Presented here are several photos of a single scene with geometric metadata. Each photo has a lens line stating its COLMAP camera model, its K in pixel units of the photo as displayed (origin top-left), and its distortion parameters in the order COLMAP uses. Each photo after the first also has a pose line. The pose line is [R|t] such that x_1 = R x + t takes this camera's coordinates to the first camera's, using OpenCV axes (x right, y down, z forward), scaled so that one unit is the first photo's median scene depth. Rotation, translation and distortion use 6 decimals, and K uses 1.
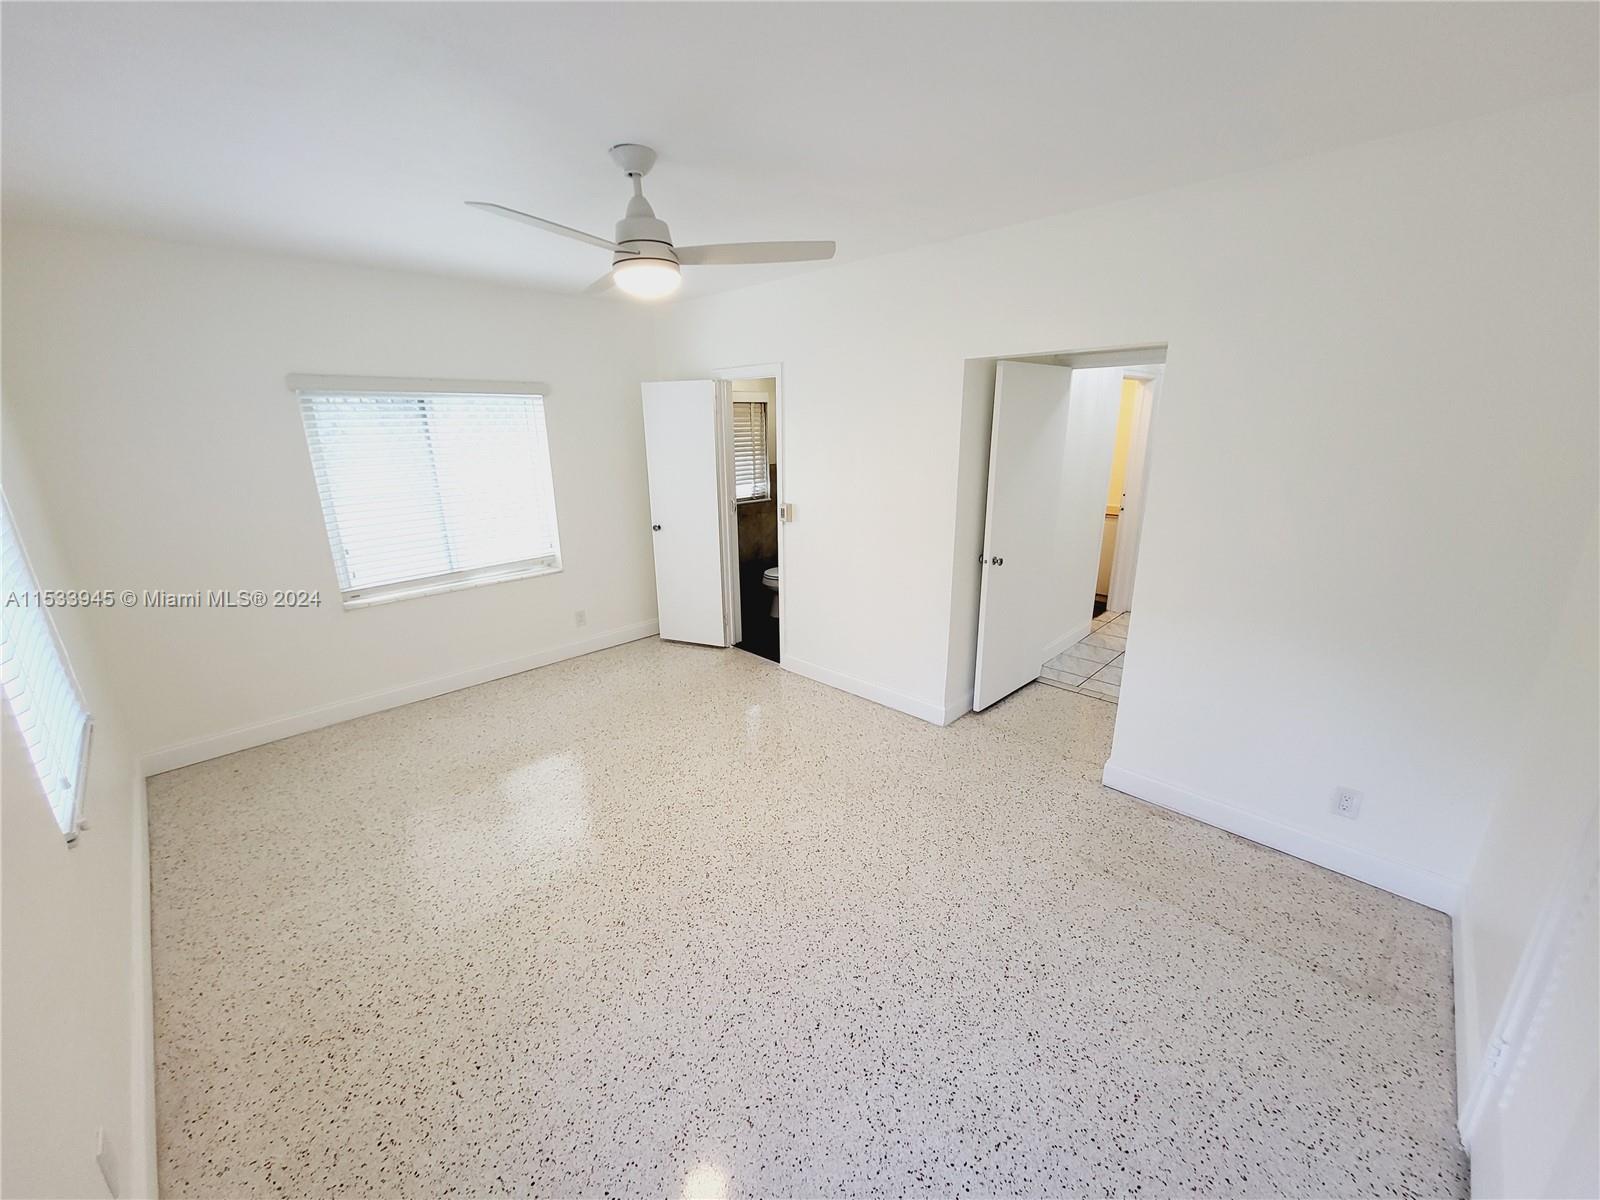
lens RADIAL K [[629.5, 0, 796.8], [0, 629.5, 605.8], [0, 0, 1]] dist [0.002468, 0.000079]
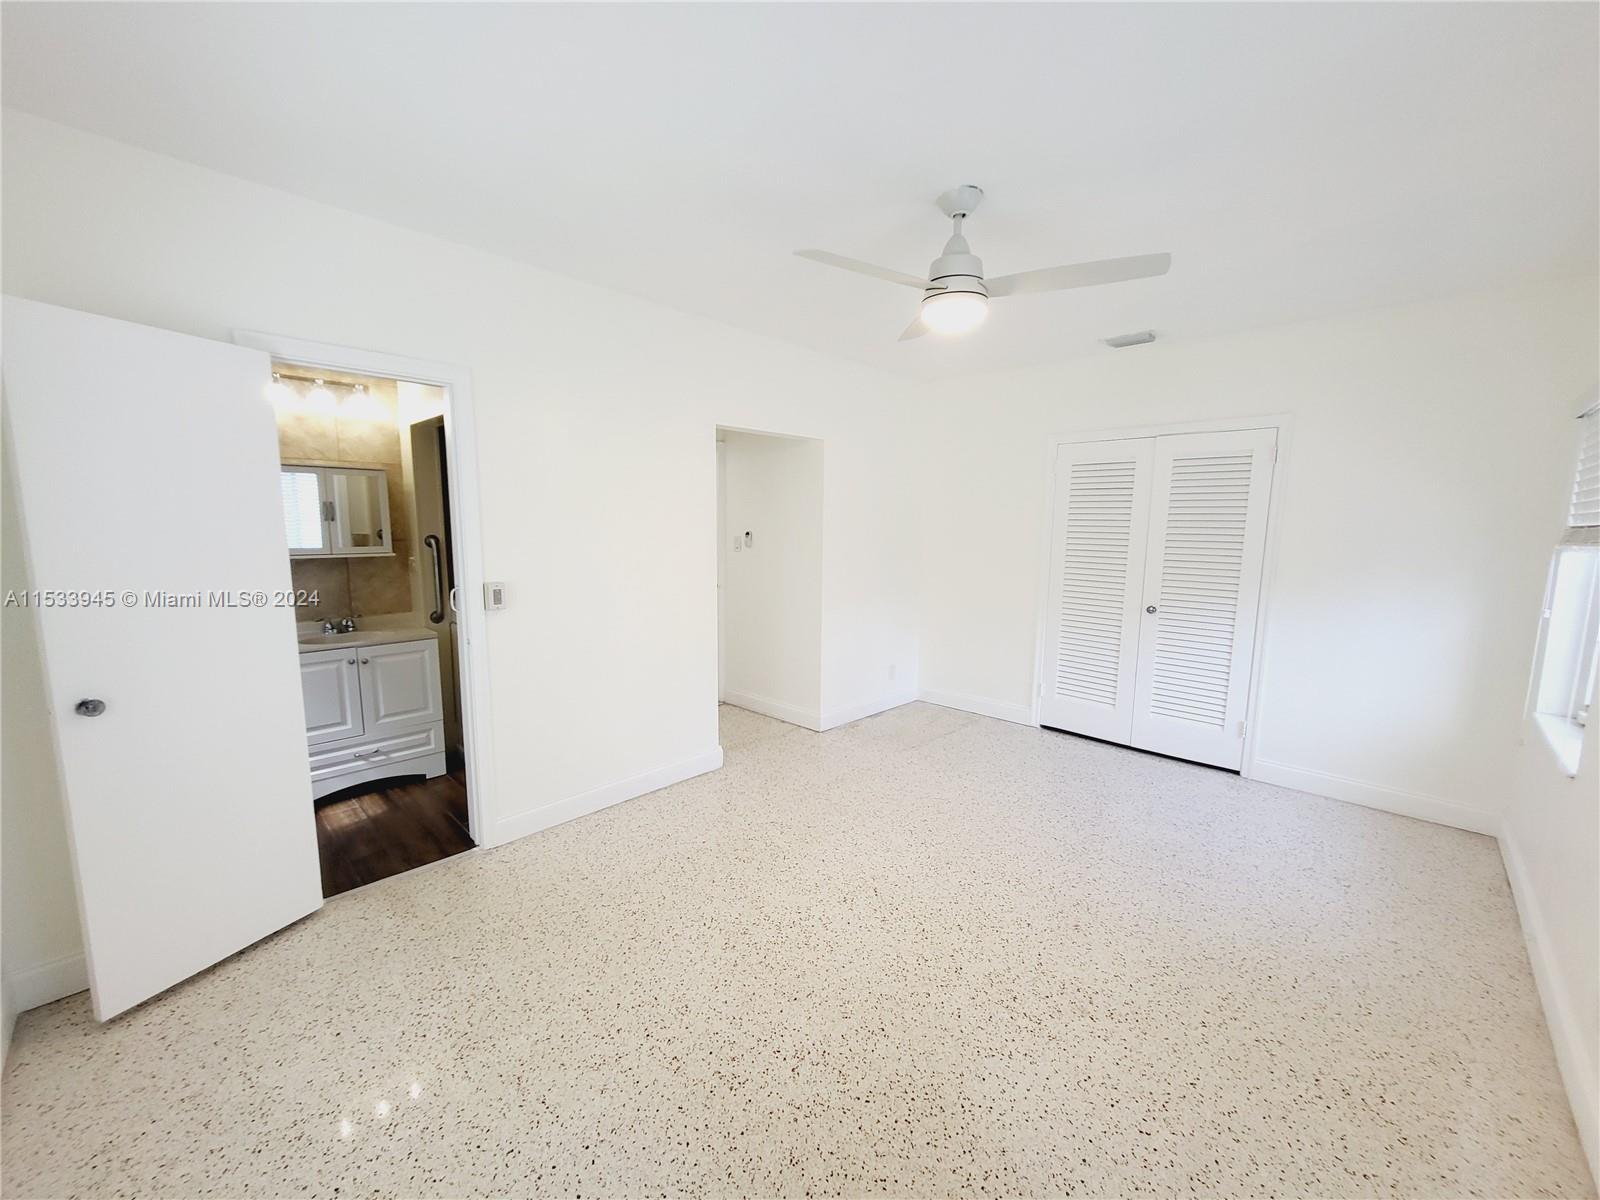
lens RADIAL K [[629.5, 0, 796.3], [0, 629.5, 601.9], [0, 0, 1]] dist [0.002468, 0.000079]
pose [[-0.008328, -0.118279, 0.992945, -1.333592], [0.270067, 0.955814, 0.116121, -0.268505], [-0.962806, 0.269128, 0.023983, 1.372846]]
